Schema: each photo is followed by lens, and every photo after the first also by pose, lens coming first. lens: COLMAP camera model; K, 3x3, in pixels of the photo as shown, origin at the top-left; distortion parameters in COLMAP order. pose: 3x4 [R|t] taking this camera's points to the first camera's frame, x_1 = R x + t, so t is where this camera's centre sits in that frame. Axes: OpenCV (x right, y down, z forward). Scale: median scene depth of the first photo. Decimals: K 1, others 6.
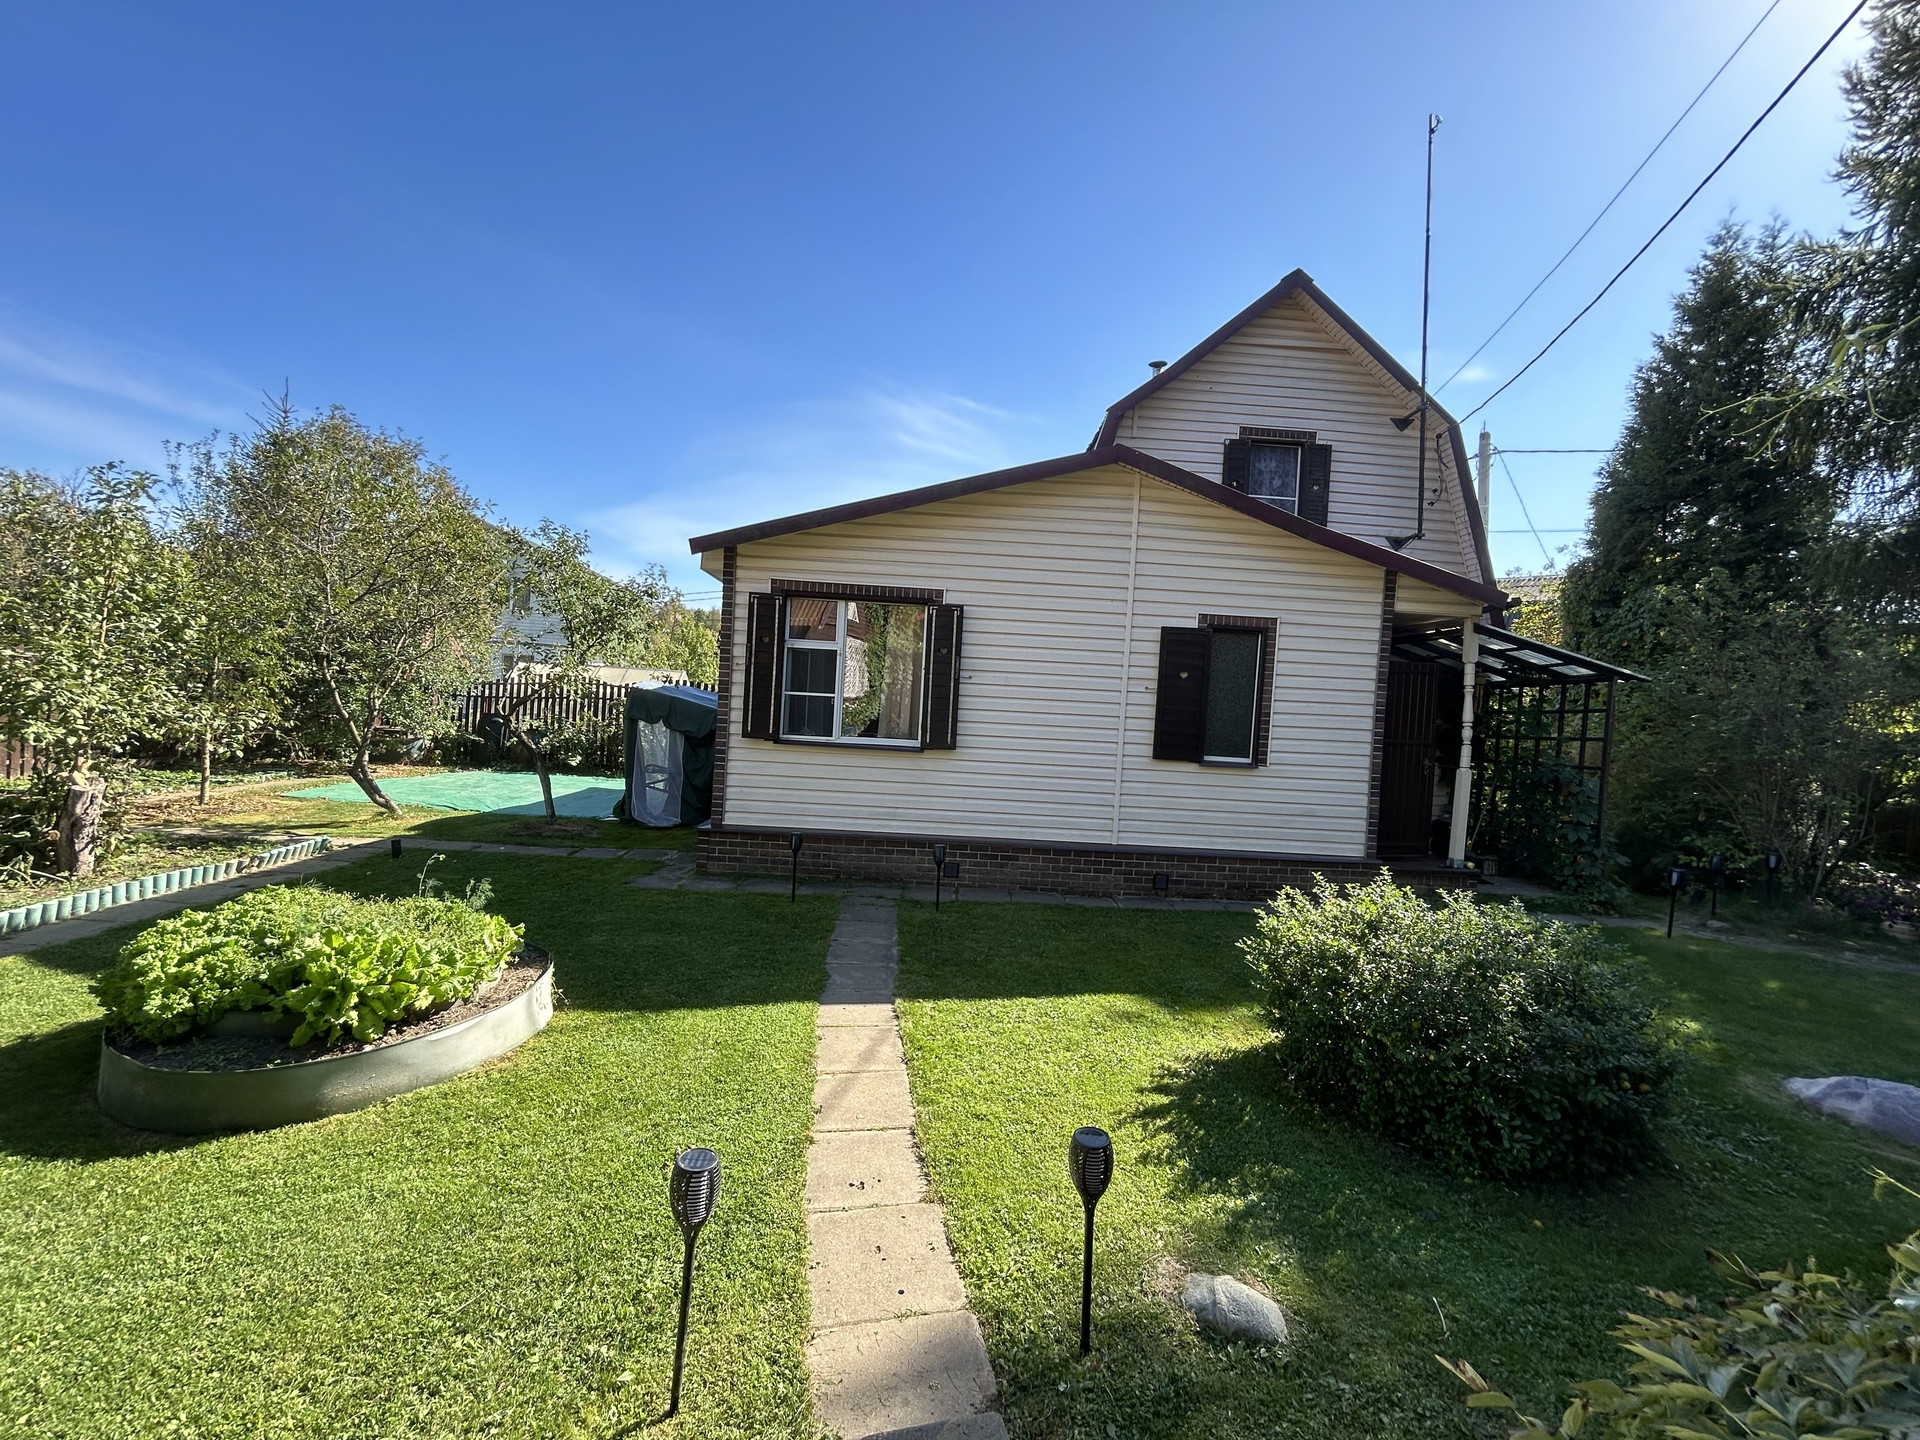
lens RADIAL K [[778.8, 0, 949.1], [0, 778.8, 714.8], [0, 0, 1]] dist [-0.001803, 0.000703]
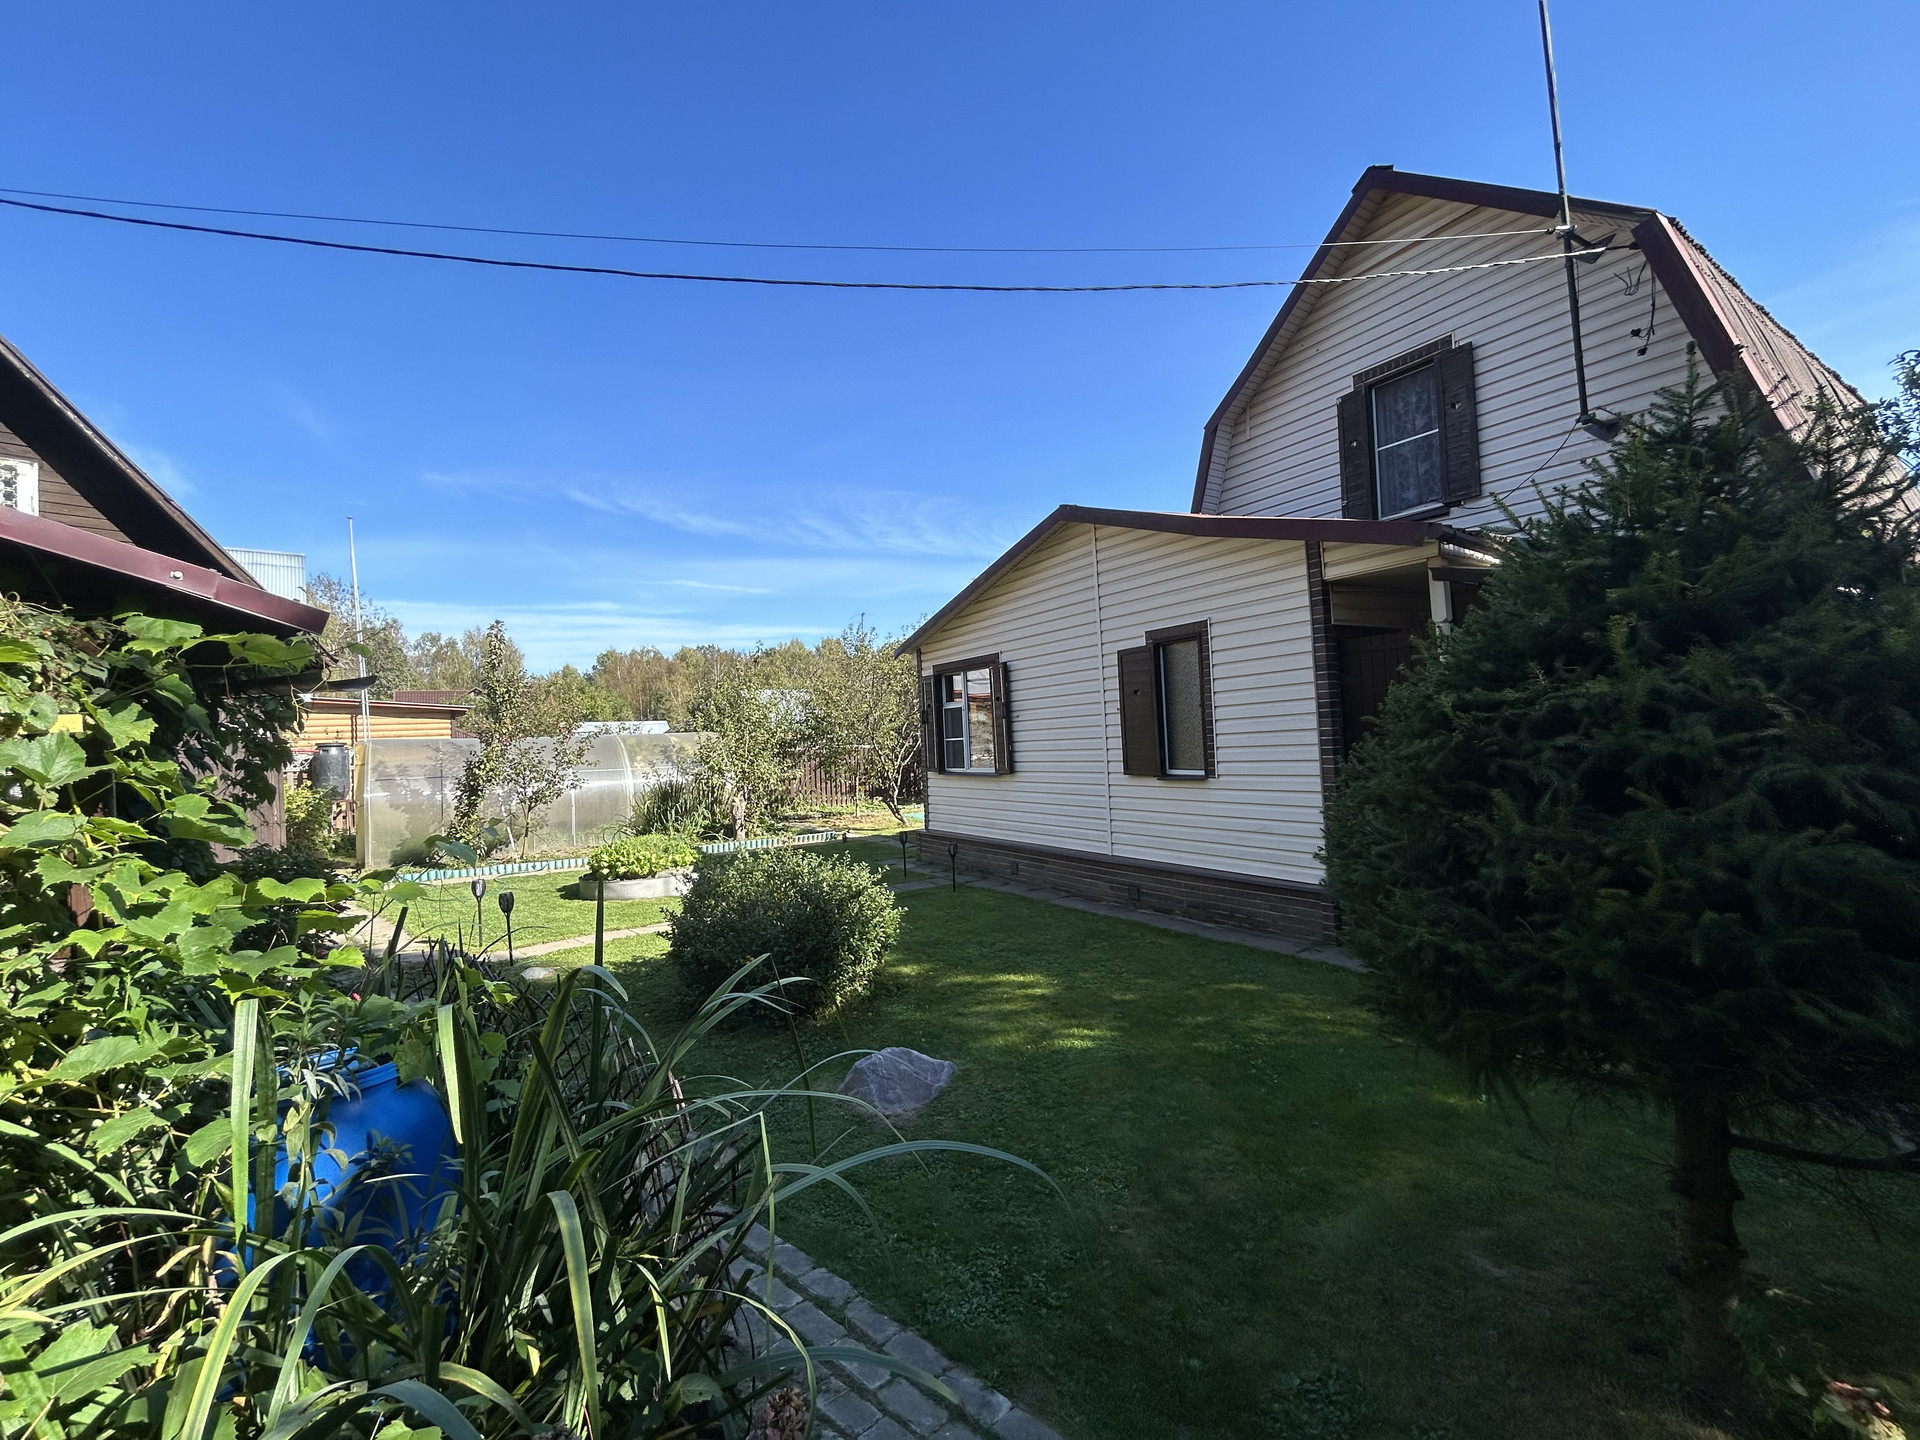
lens RADIAL K [[778.8, 0, 956.8], [0, 778.8, 715.4], [0, 0, 1]] dist [-0.001803, 0.000703]
pose [[0.521753, -0.105365, -0.846565, 1.042884], [0.053297, 0.994431, -0.090921, 0.059978], [0.851430, 0.002319, 0.524463, 0.249306]]
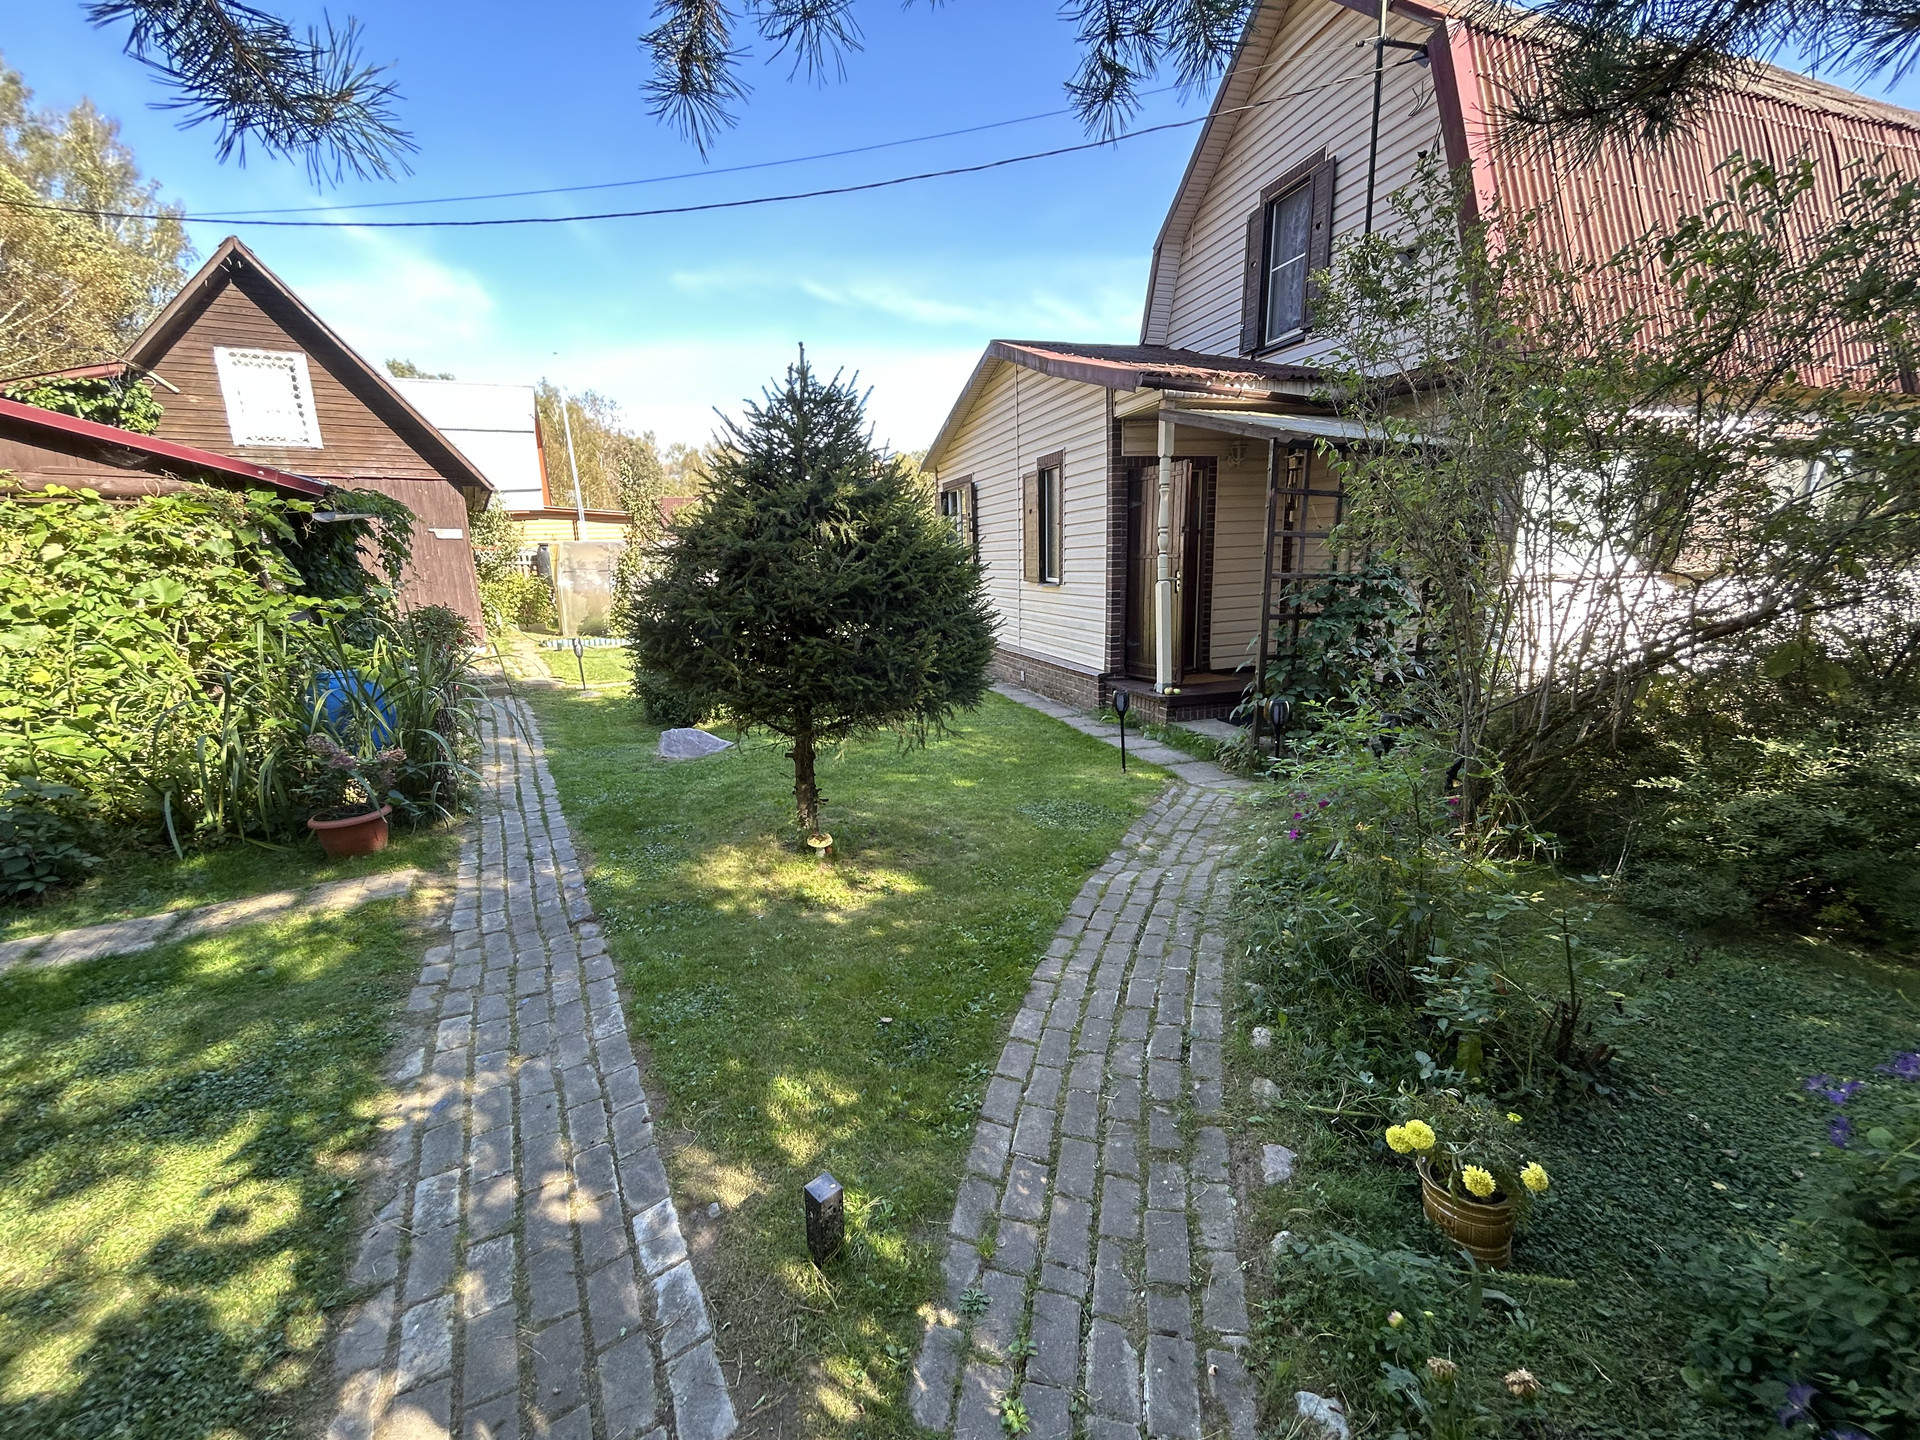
lens RADIAL K [[778.8, 0, 956.4], [0, 778.8, 715.3], [0, 0, 1]] dist [-0.001803, 0.000703]
pose [[0.270585, 0.131656, -0.953651, 1.485724], [0.015547, 0.989878, 0.141068, 0.092154], [0.962571, -0.052997, 0.265799, 0.535609]]
